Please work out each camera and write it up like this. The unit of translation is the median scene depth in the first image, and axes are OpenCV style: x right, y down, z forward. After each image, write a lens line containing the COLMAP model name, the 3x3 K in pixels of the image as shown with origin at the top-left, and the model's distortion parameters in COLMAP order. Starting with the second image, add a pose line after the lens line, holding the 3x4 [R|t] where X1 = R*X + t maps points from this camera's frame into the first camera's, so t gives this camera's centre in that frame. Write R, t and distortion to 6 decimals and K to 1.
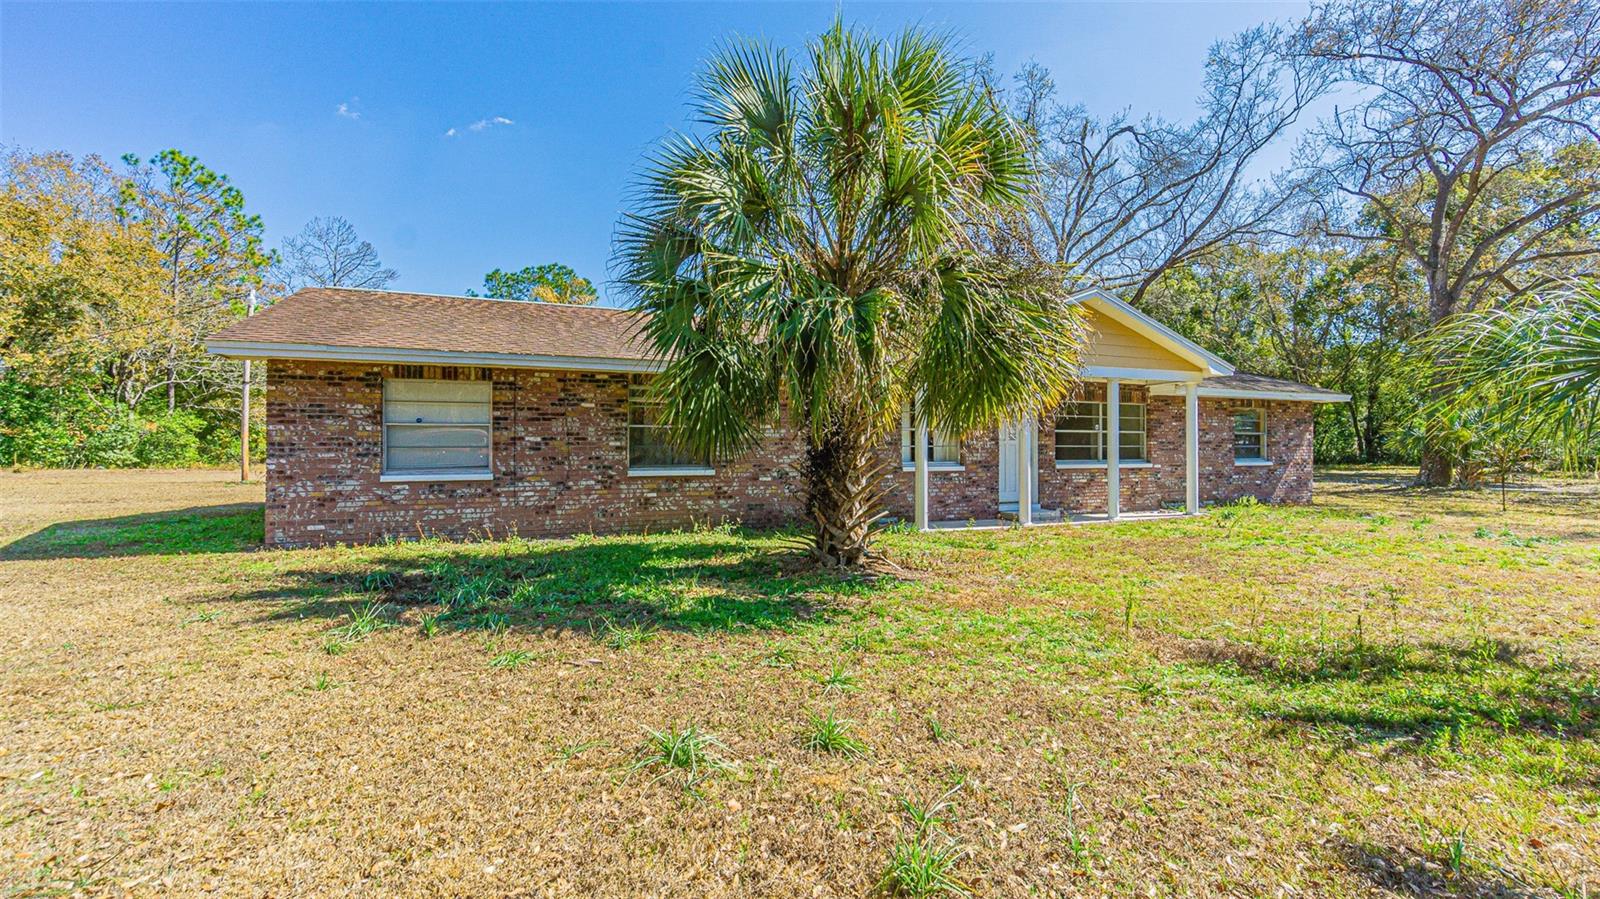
lens RADIAL K [[691.9, 0, 800.2], [0, 691.9, 455.4], [0, 0, 1]] dist [-0.002603, -0.000271]
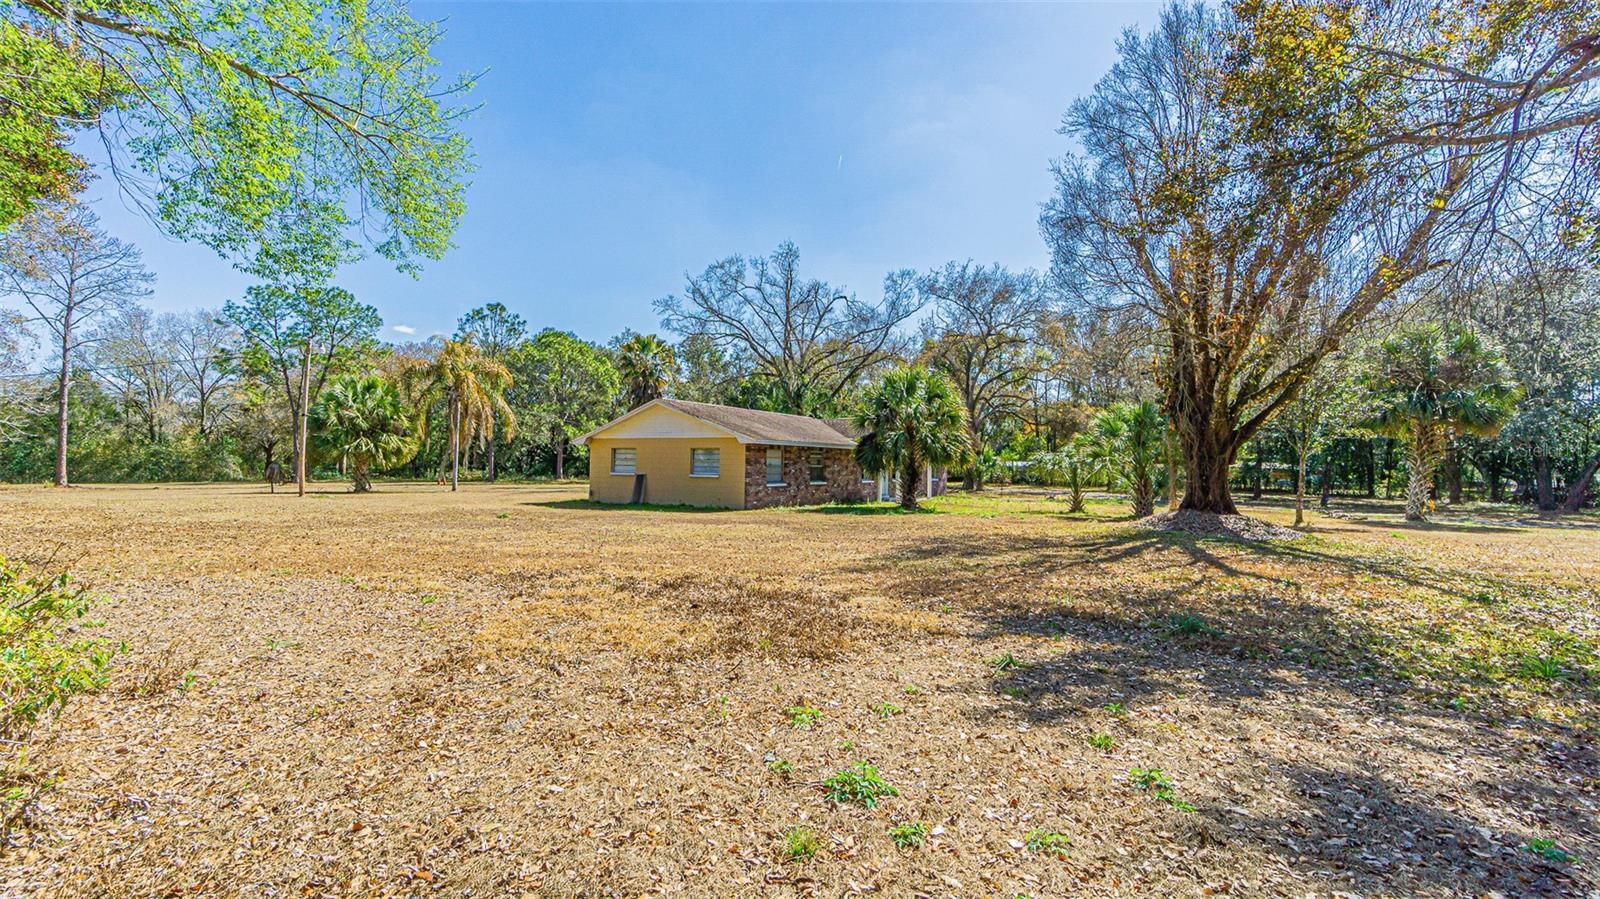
lens RADIAL K [[691.9, 0, 800.2], [0, 691.9, 455.4], [0, 0, 1]] dist [-0.002603, -0.000271]
pose [[0.826319, 0.036235, 0.562036, -0.781771], [-0.025691, 0.999314, -0.026655, -0.005271], [-0.562616, 0.007586, 0.826683, -0.544977]]
